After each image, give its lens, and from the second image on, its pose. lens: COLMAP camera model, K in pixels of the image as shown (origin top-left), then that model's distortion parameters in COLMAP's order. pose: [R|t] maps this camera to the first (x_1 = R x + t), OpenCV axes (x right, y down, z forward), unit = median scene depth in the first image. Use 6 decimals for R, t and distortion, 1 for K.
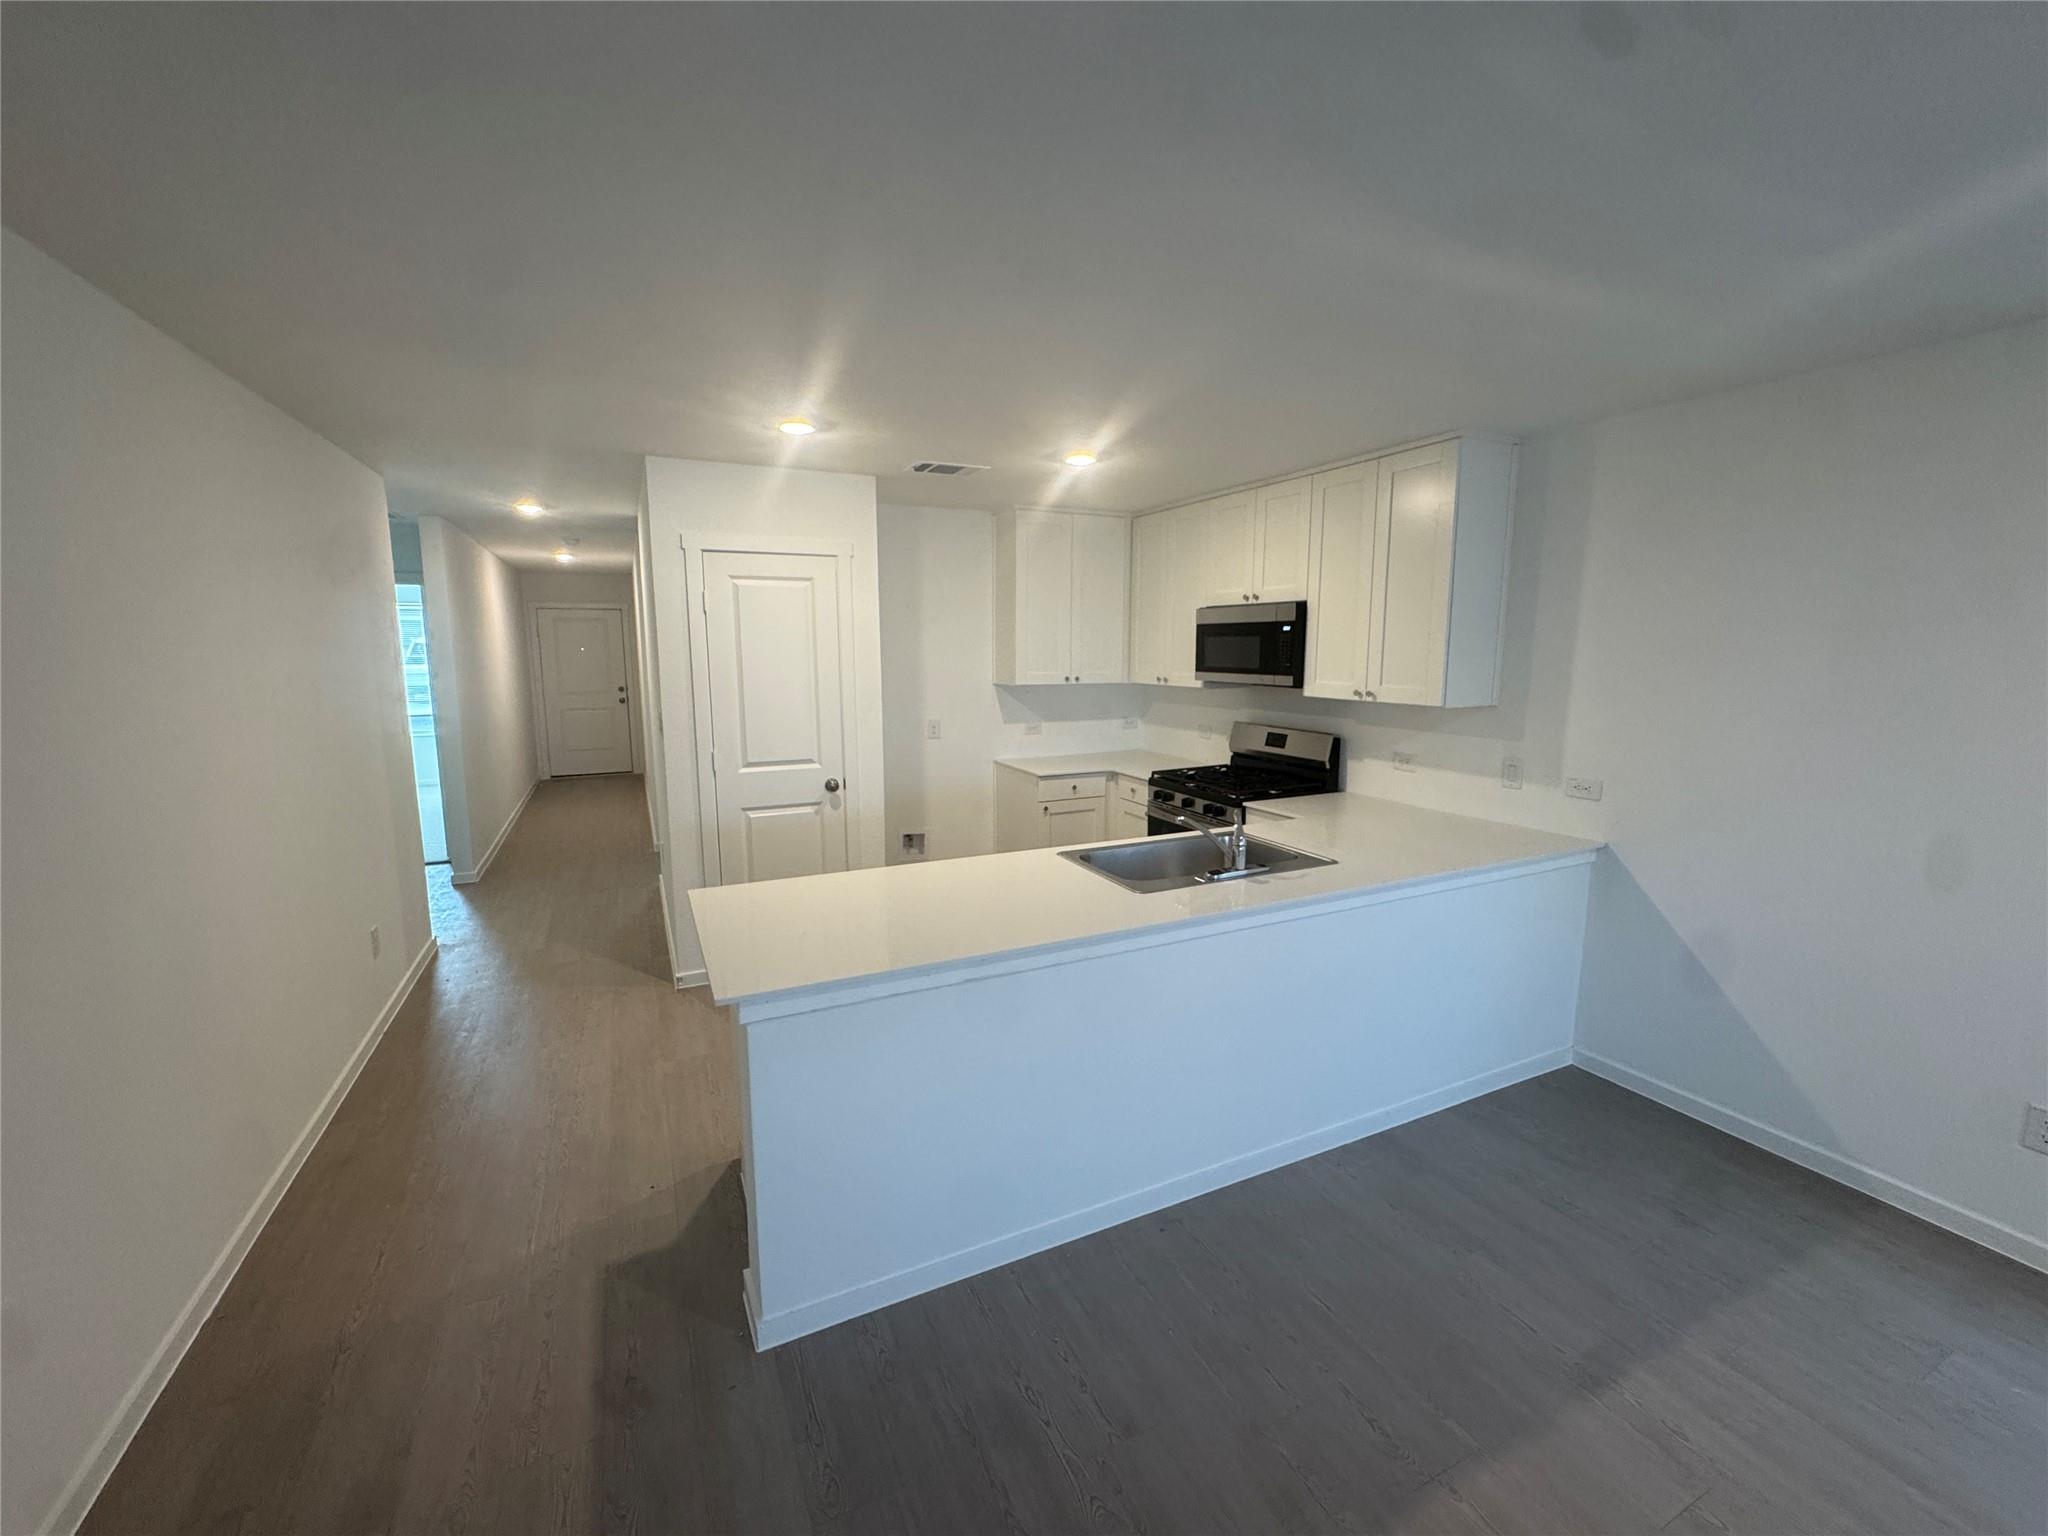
lens RADIAL K [[819.7, 0, 1019.0], [0, 819.7, 769.5], [0, 0, 1]] dist [0.000025, -0.000007]
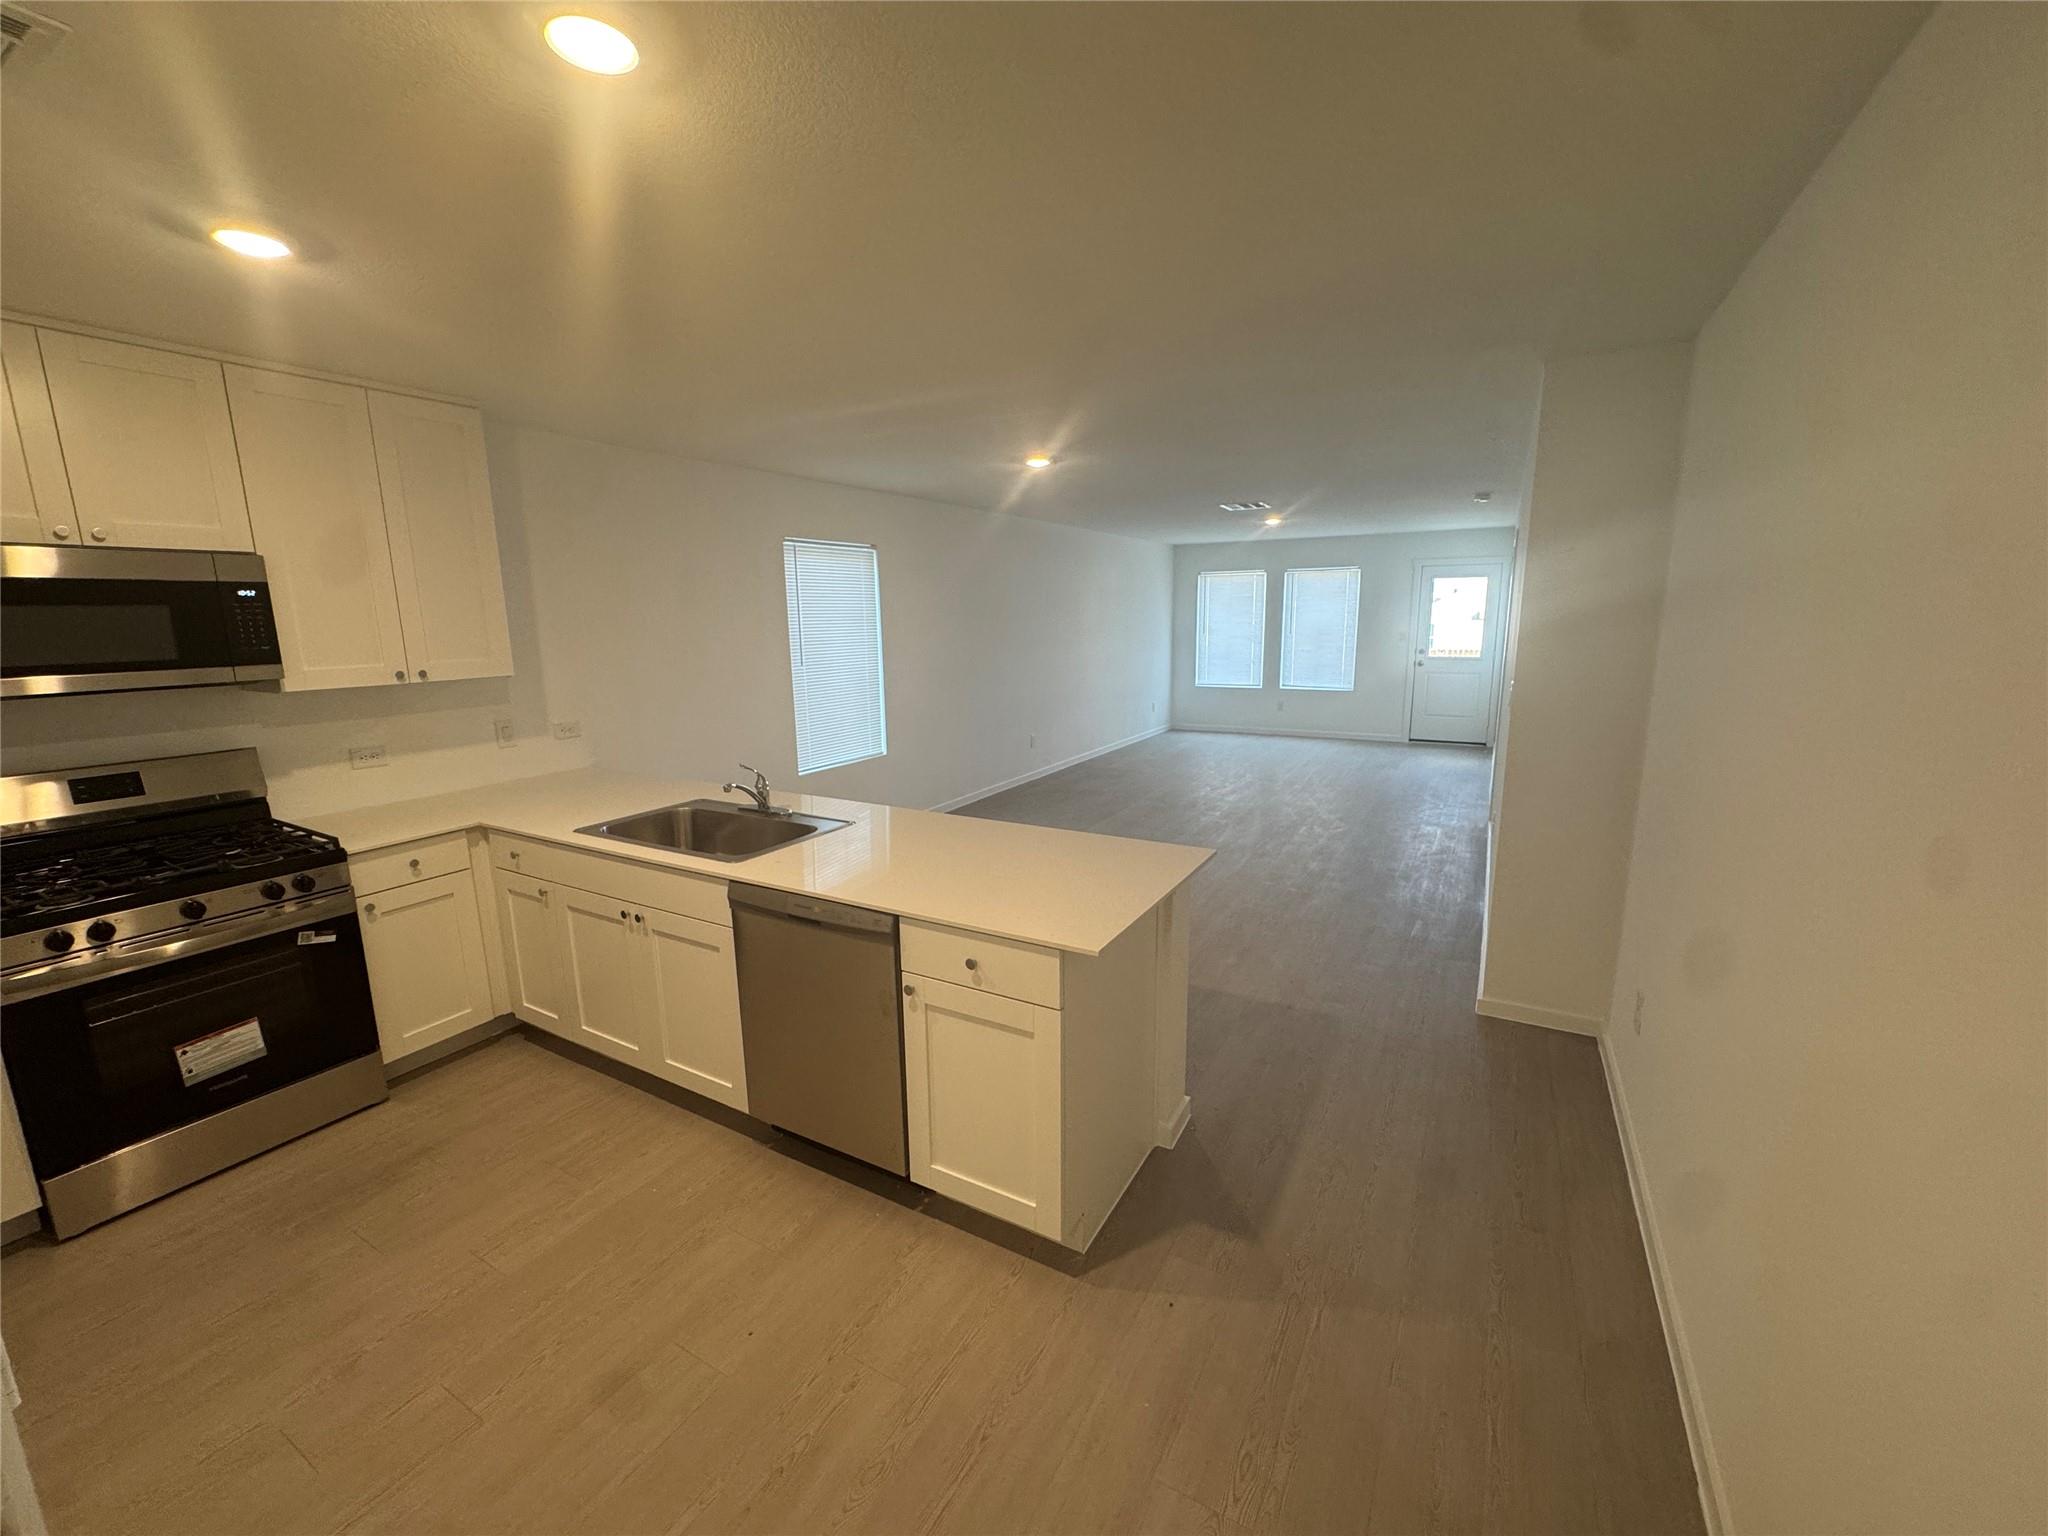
lens RADIAL K [[819.7, 0, 1019.2], [0, 819.7, 764.3], [0, 0, 1]] dist [0.000025, -0.000007]
pose [[-0.568310, -0.141192, 0.810610, -0.620990], [0.140369, 0.954089, 0.264594, -0.136856], [-0.810753, 0.264156, -0.522399, 0.935136]]
